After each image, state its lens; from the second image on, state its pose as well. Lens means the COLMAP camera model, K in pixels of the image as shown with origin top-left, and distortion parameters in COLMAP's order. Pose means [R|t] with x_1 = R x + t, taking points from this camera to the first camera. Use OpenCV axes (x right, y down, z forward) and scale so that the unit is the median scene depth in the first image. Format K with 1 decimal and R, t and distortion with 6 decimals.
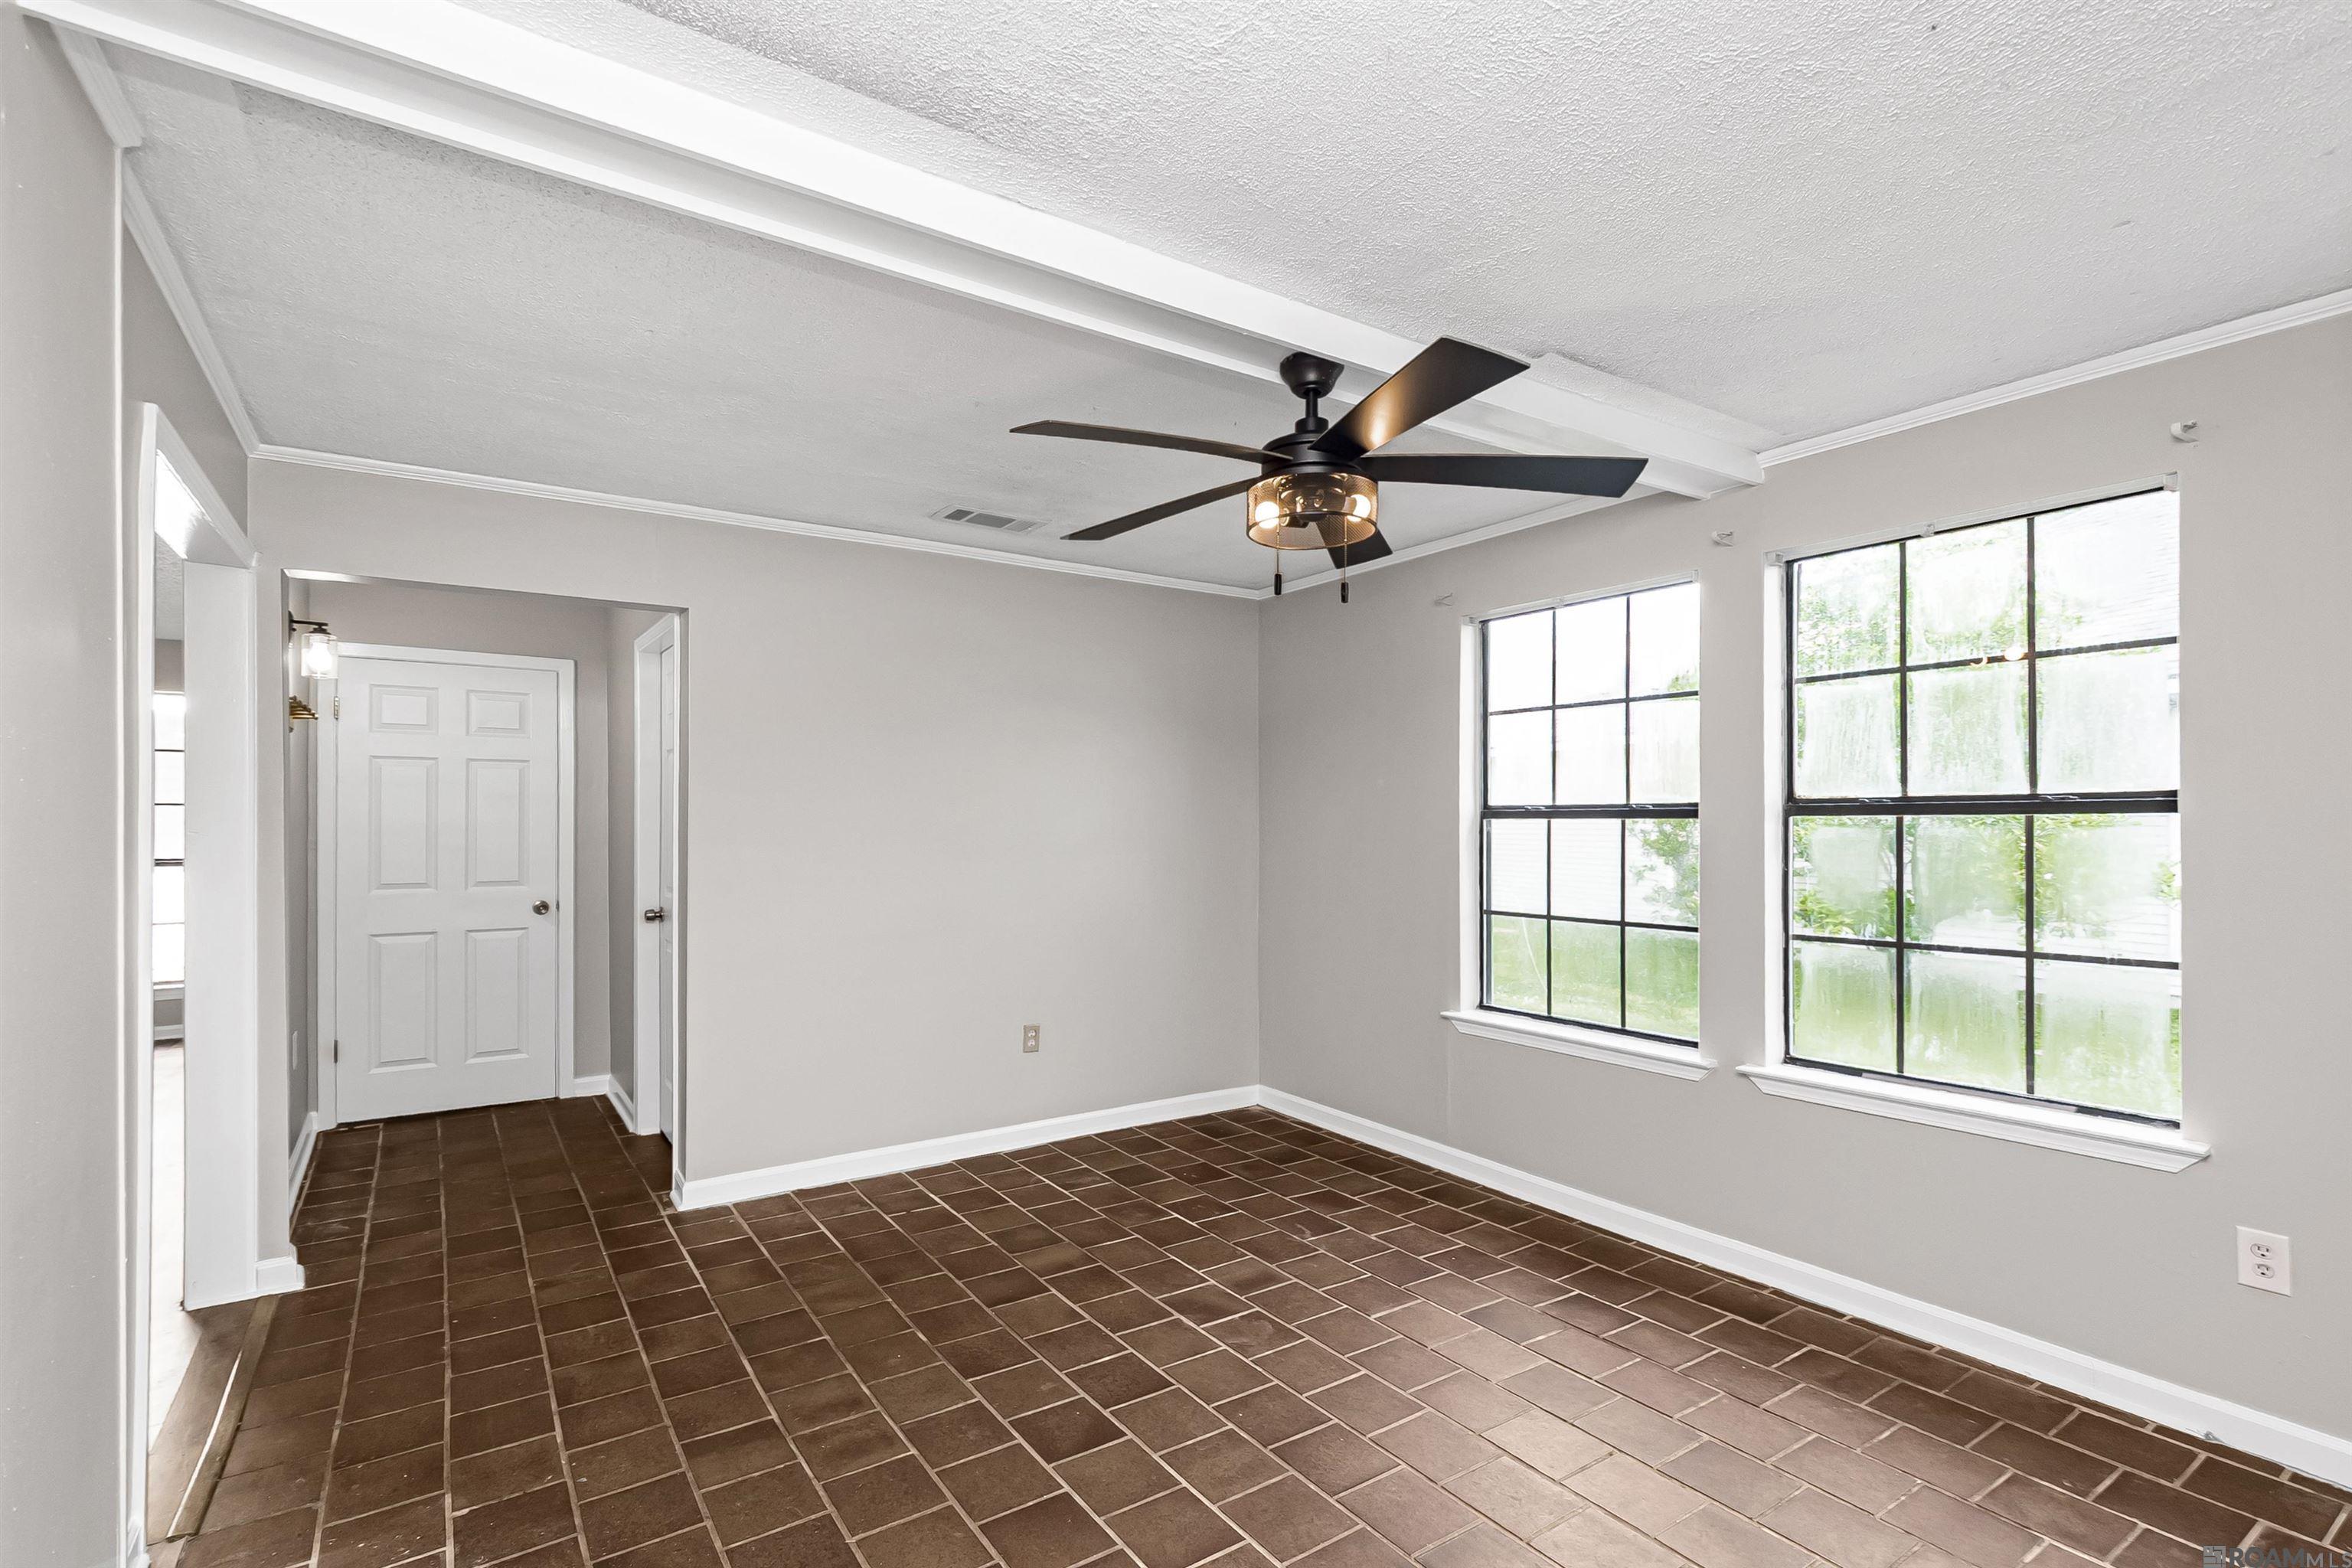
lens RADIAL K [[1063.4, 0, 1175.8], [0, 1063.4, 822.2], [0, 0, 1]] dist [-0.001466, -0.000018]
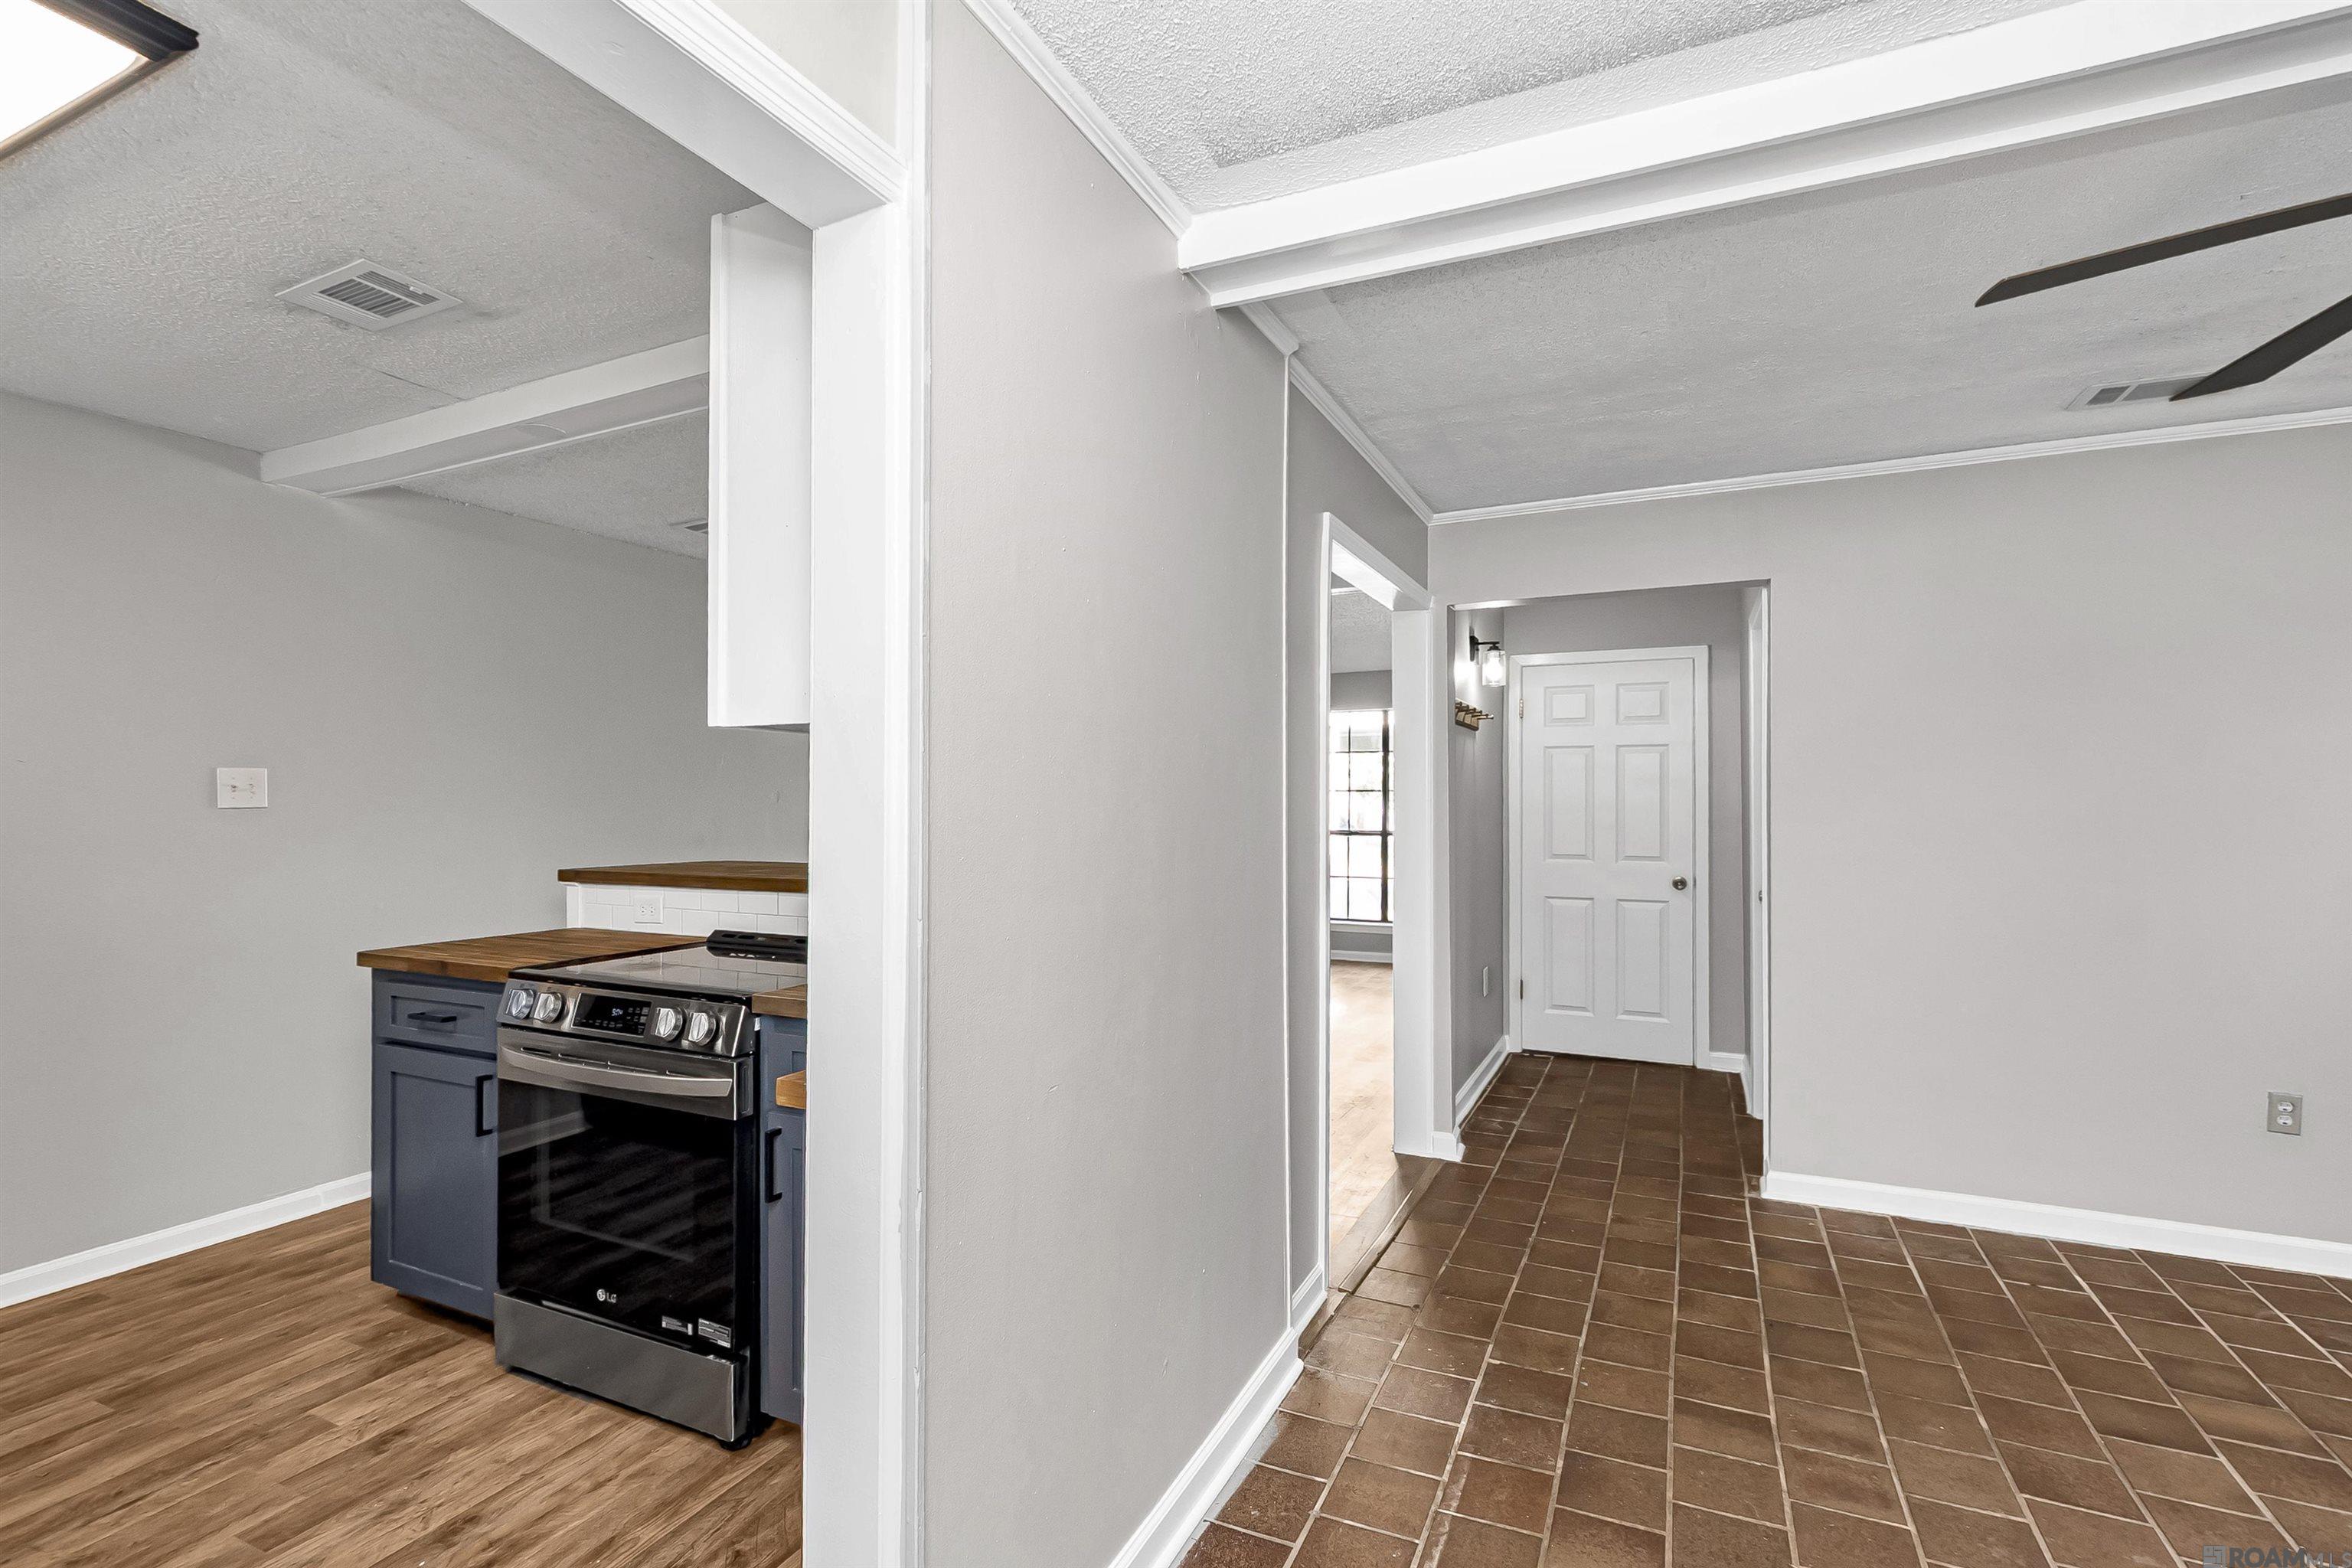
lens RADIAL K [[1082.9, 0, 1175.9], [0, 1082.9, 801.8], [0, 0, 1]] dist [0.000732, 0.000872]
pose [[0.515964, -0.000915, -0.856610, 0.128125], [-0.003414, 0.999989, -0.003125, 0.008368], [0.856604, 0.004537, 0.515955, 0.027015]]
